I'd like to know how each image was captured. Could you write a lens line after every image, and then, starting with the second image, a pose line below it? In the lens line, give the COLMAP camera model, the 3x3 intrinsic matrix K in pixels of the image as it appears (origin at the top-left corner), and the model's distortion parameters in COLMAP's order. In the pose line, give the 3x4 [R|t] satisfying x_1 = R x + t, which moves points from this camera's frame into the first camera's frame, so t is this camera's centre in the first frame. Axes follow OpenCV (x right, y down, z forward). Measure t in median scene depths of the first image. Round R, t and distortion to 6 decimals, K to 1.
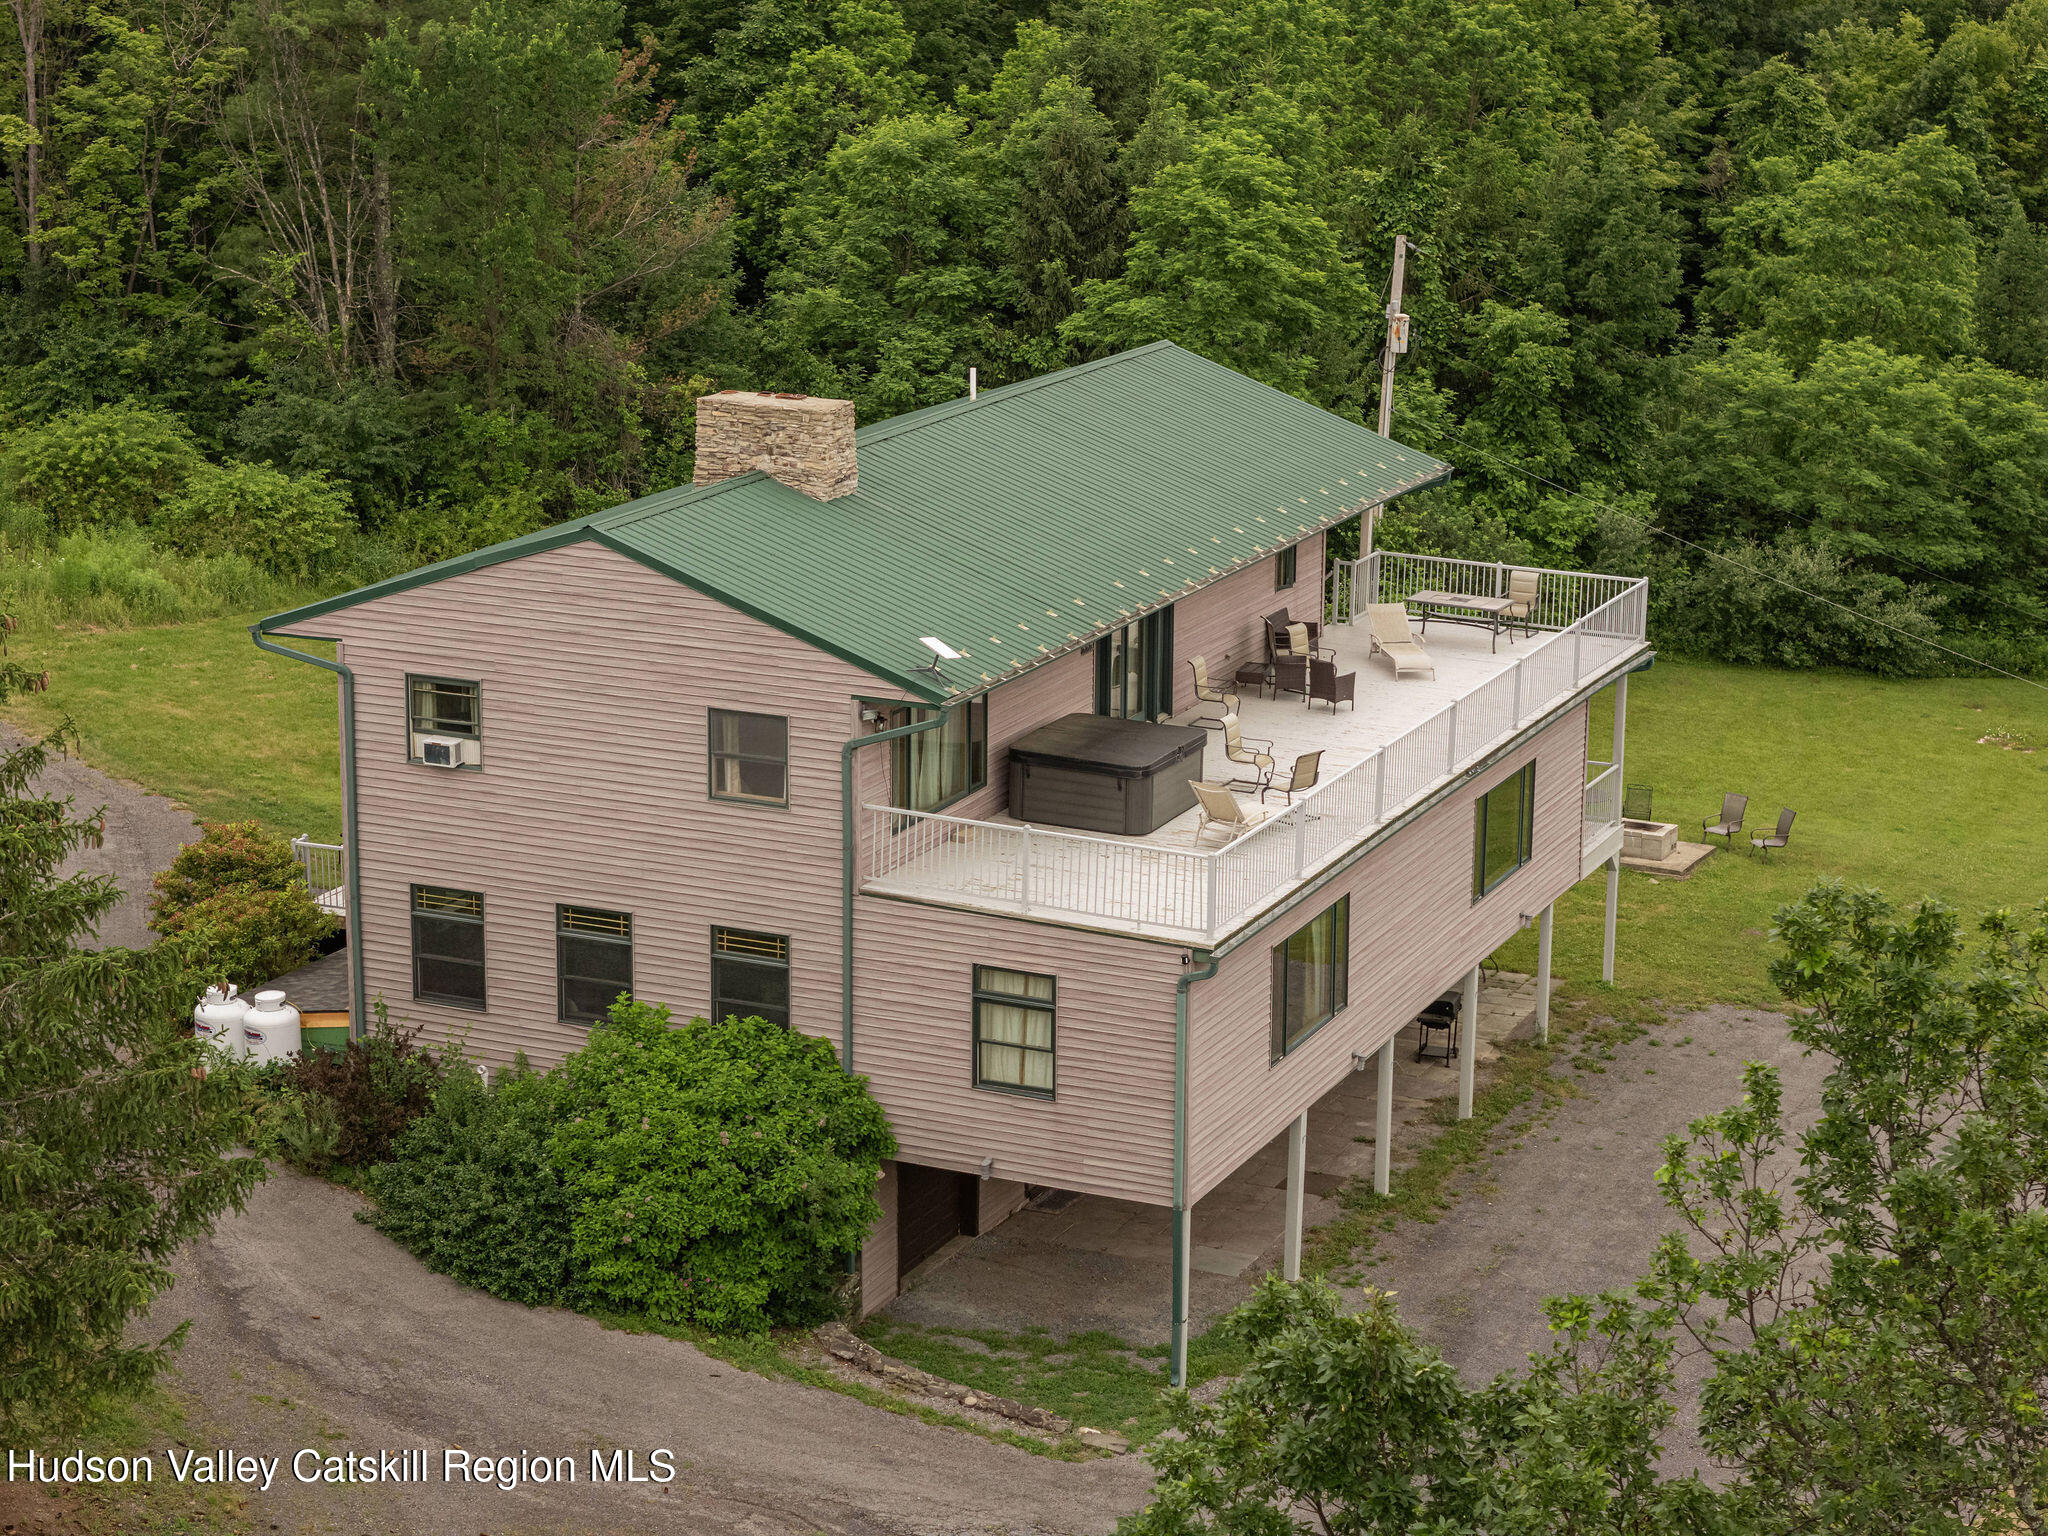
lens RADIAL K [[4114.9, 0, 1024.0], [0, 4114.9, 768.0], [0, 0, 1]] dist [0.023730, -0.232456]
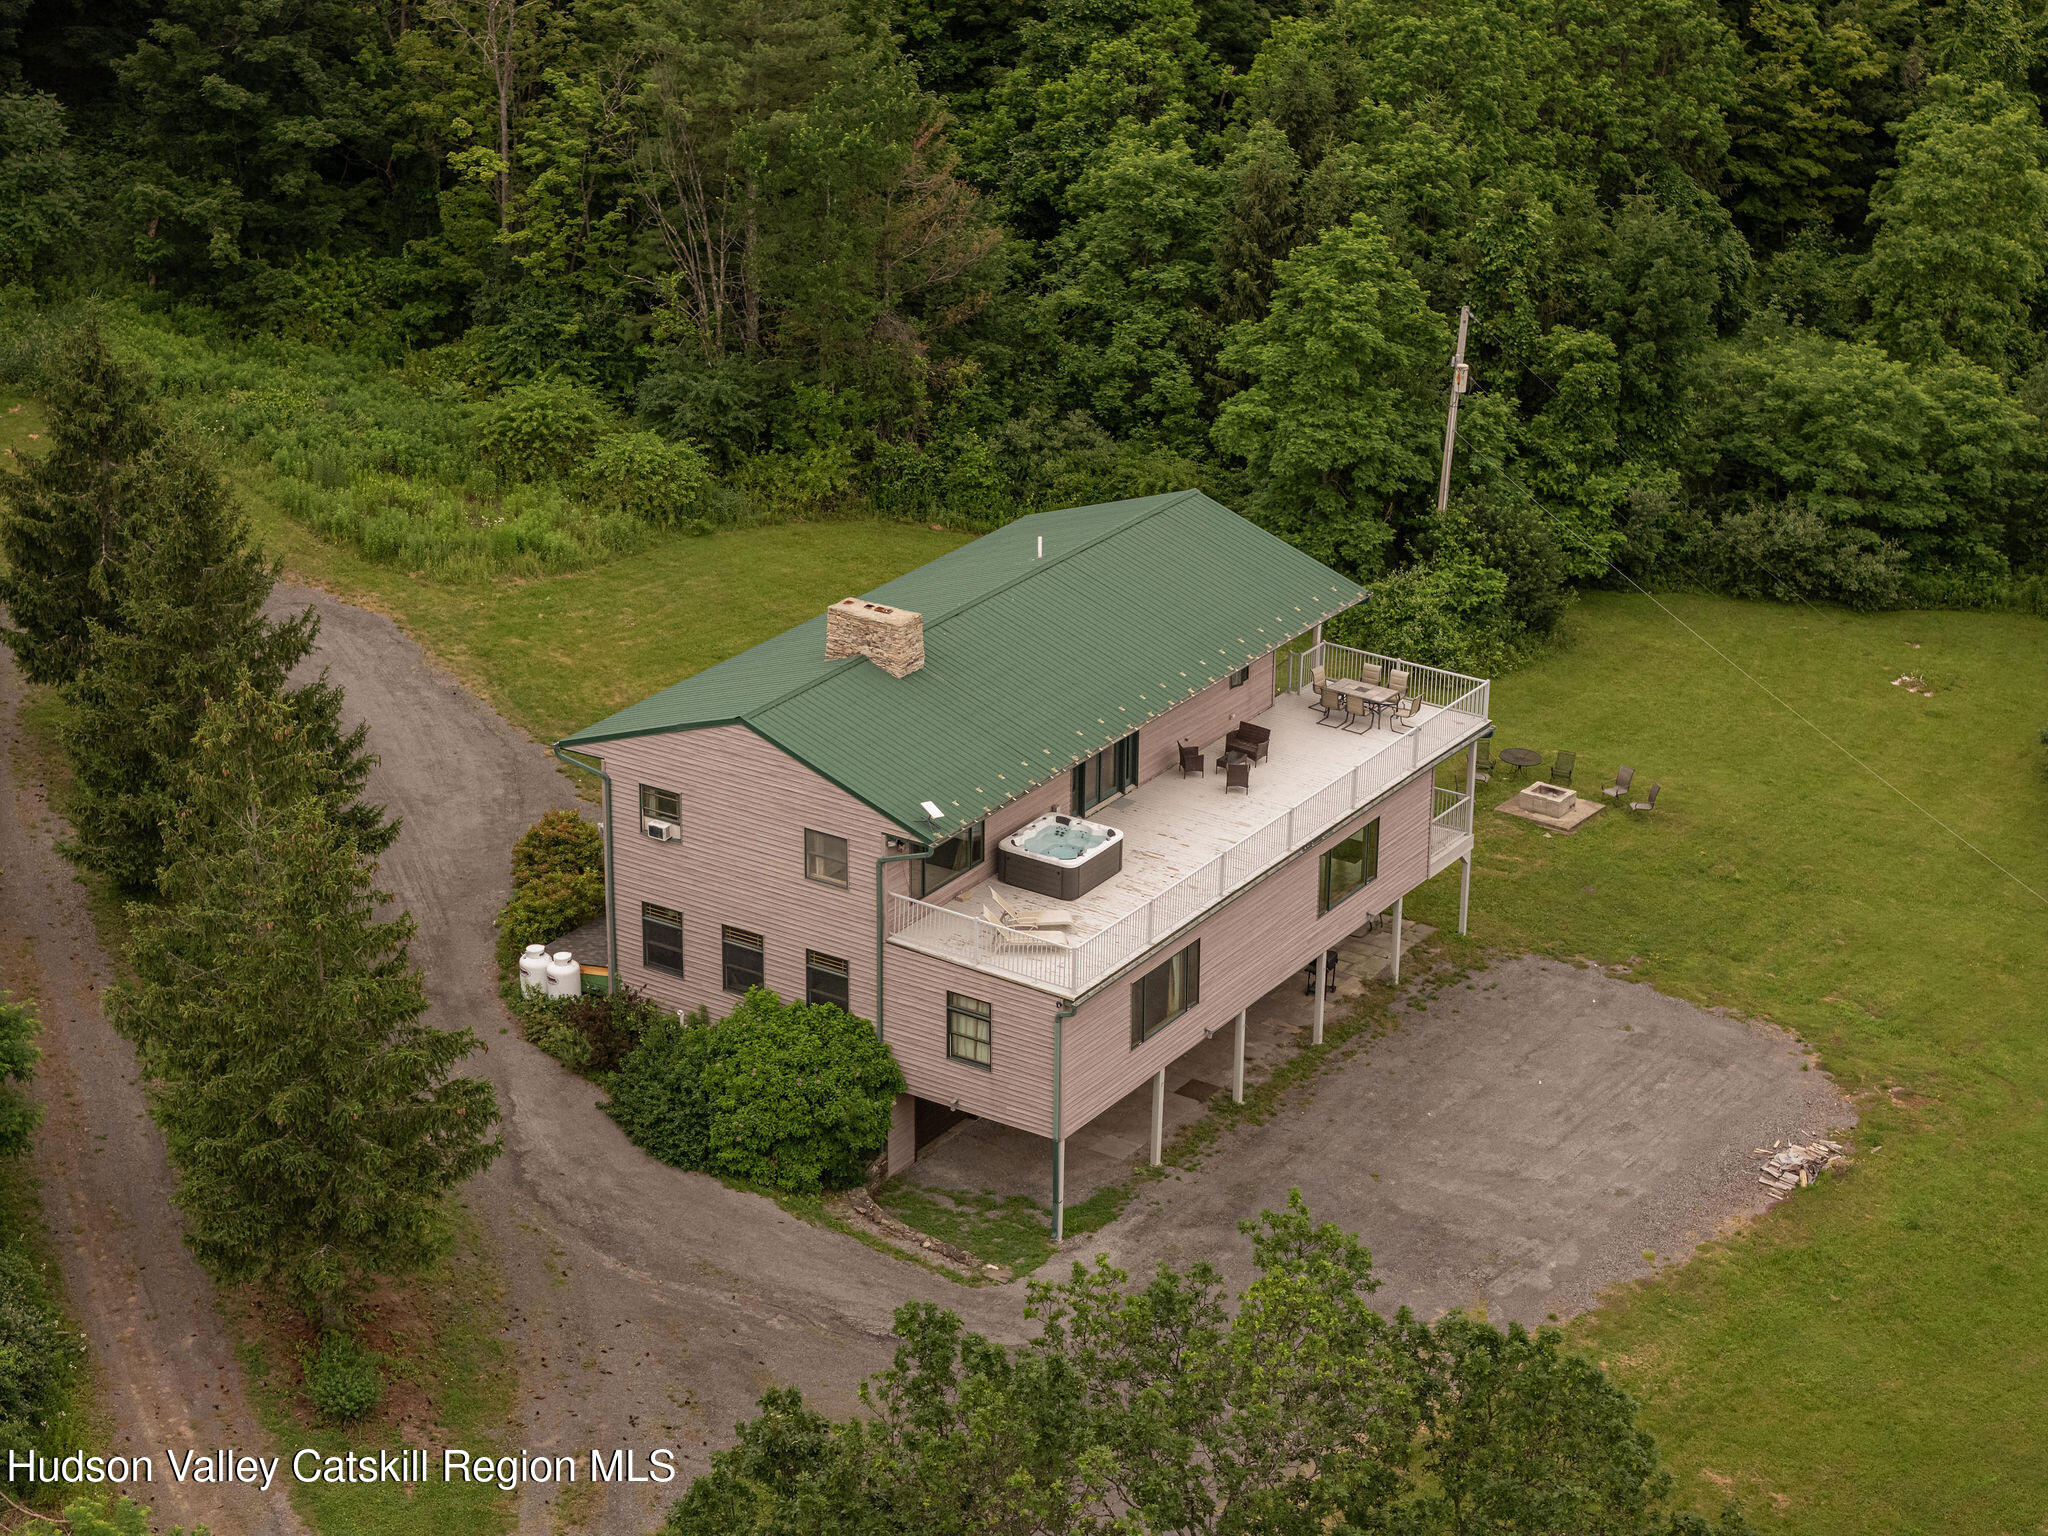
lens RADIAL K [[4147.7, 0, 1024.0], [0, 4147.7, 768.0], [0, 0, 1]] dist [-0.029511, 0.168885]
pose [[0.988614, 0.058422, -0.138671, 0.229539], [-0.038436, 0.989026, 0.142658, -0.264144], [0.145483, -0.135703, 0.980010, -0.612251]]
